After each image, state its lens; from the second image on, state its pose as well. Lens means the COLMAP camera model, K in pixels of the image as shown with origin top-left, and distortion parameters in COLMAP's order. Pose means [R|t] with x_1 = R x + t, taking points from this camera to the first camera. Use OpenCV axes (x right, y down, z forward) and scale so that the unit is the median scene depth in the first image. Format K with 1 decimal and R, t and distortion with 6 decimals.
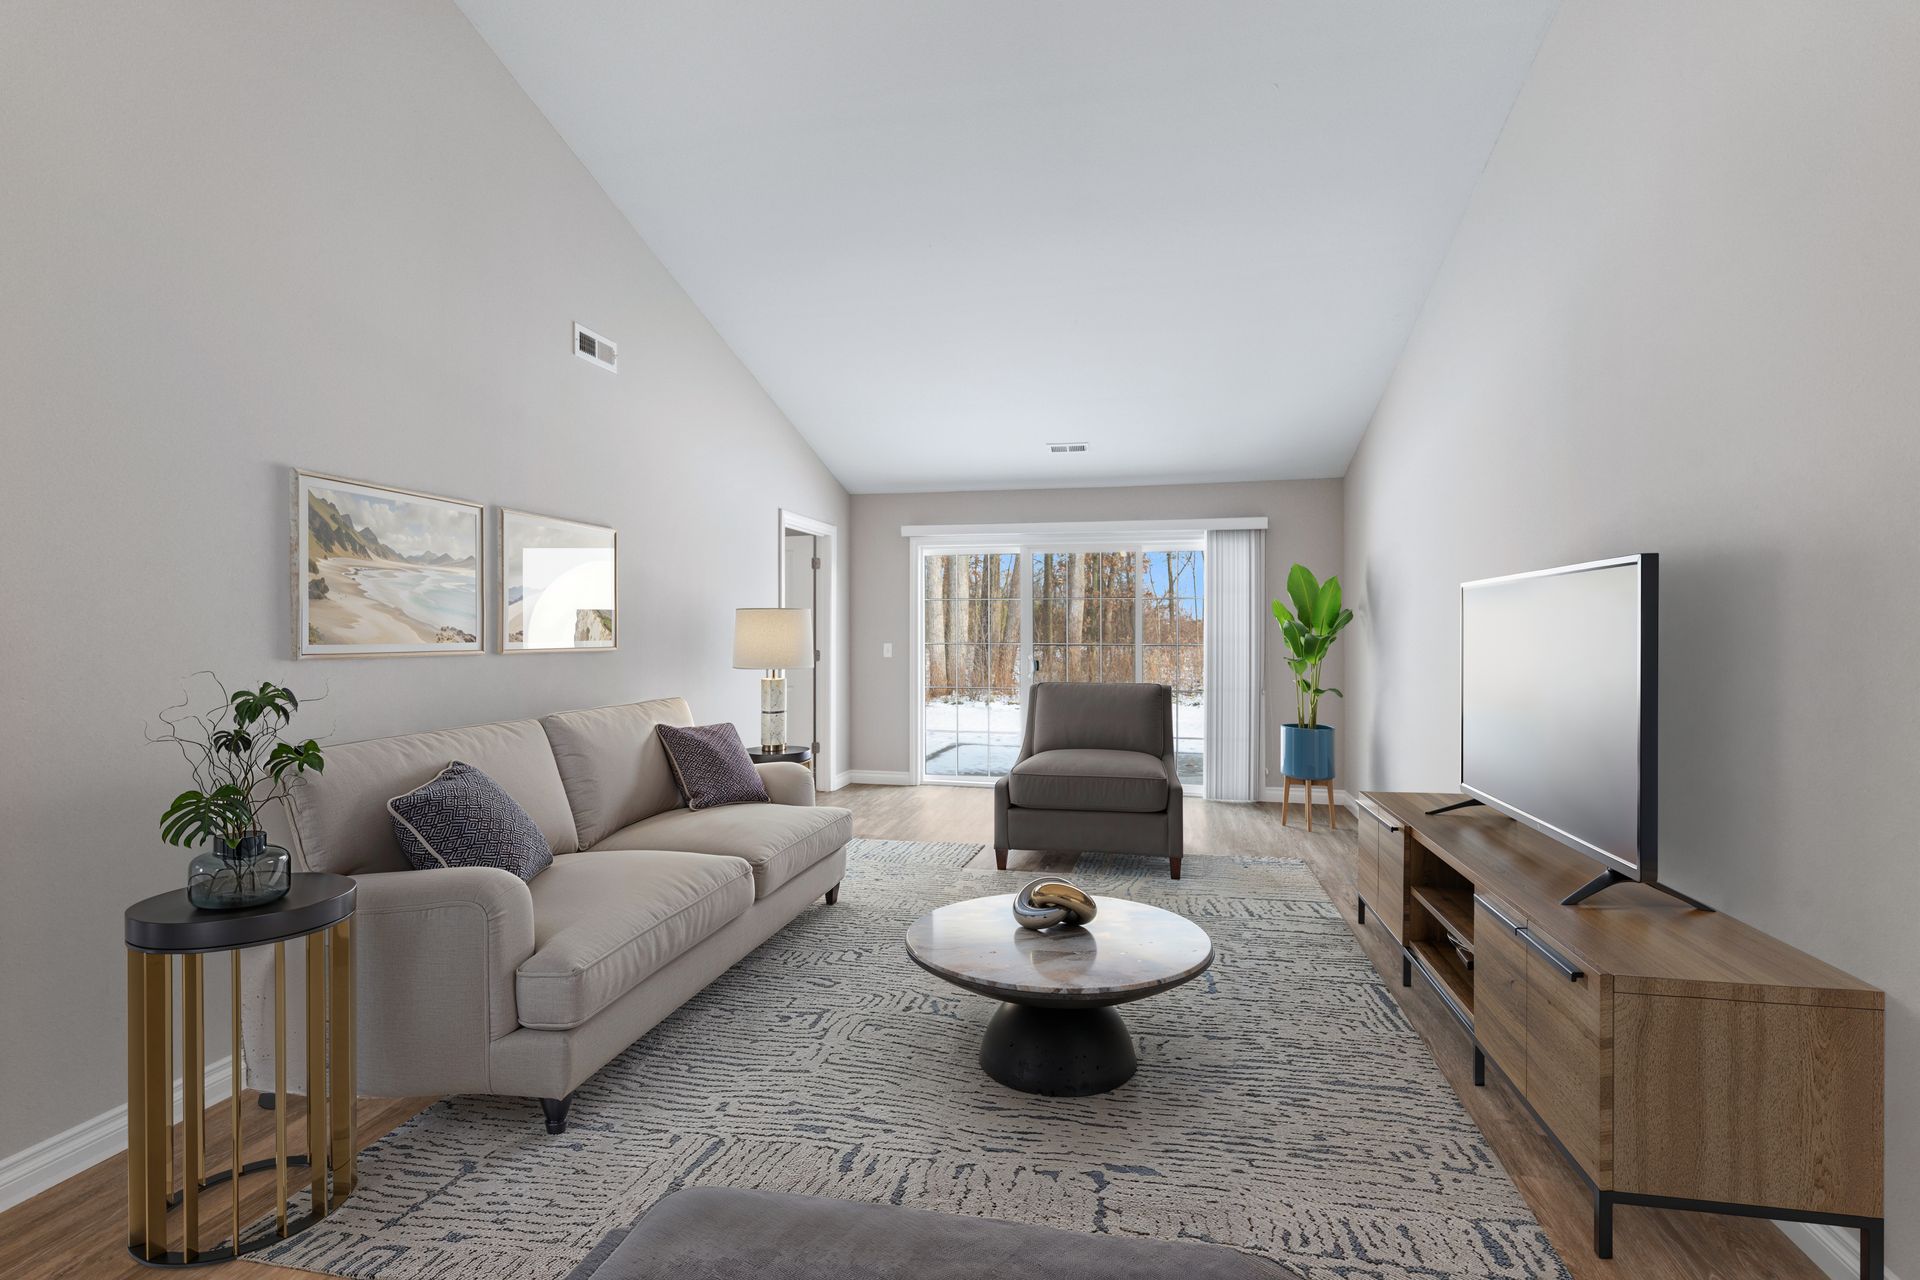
lens RADIAL K [[886.7, 0, 948.6], [0, 886.7, 638.3], [0, 0, 1]] dist [-0.000725, 0.000107]
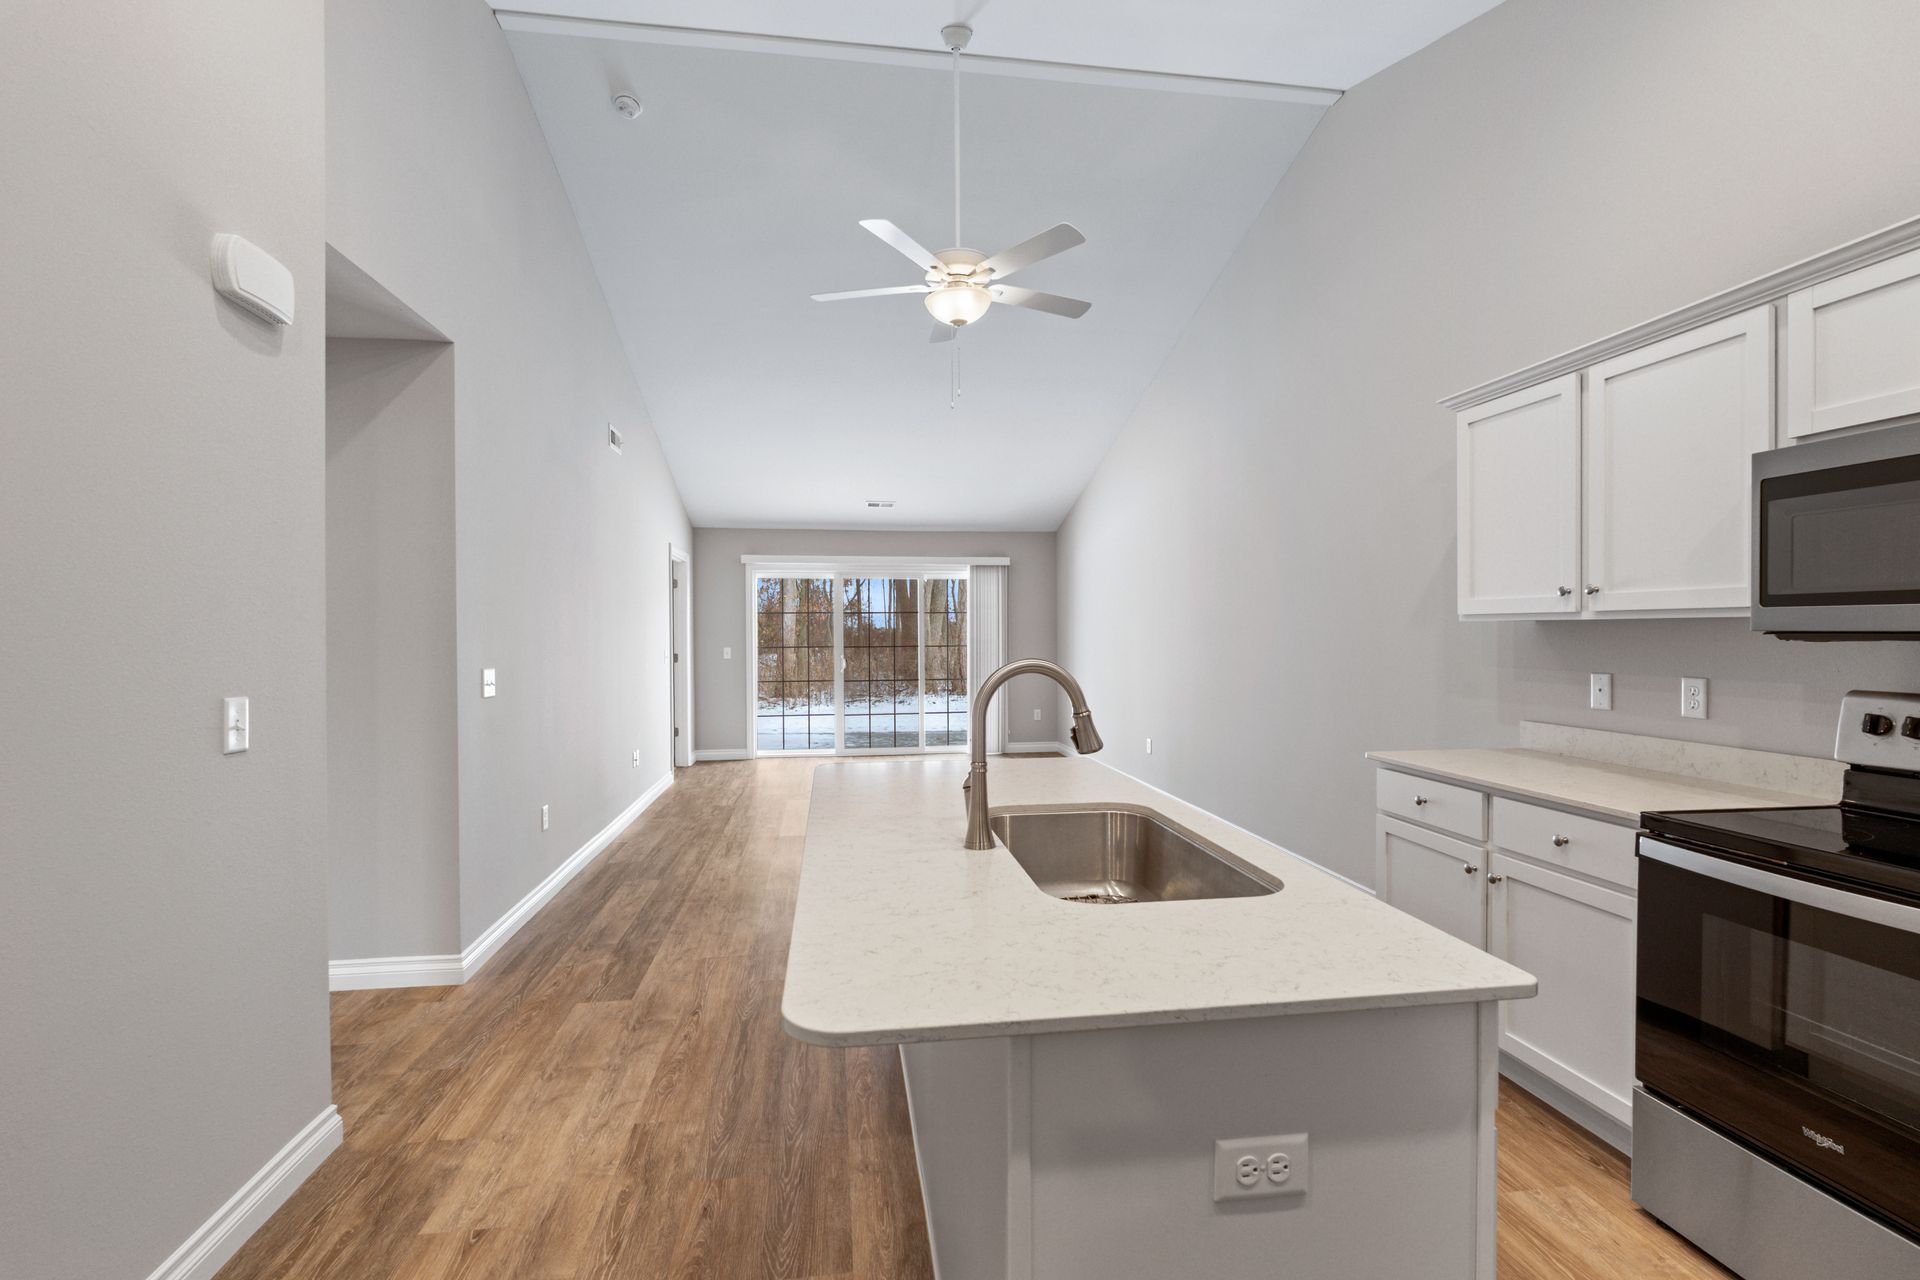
lens RADIAL K [[886.7, 0, 948.6], [0, 886.7, 638.3], [0, 0, 1]] dist [-0.000725, 0.000107]
pose [[0.934482, -0.008548, 0.355908, -0.230048], [0.012160, 0.999895, -0.007912, 0.006492], [-0.355803, 0.011721, 0.934487, -0.297602]]
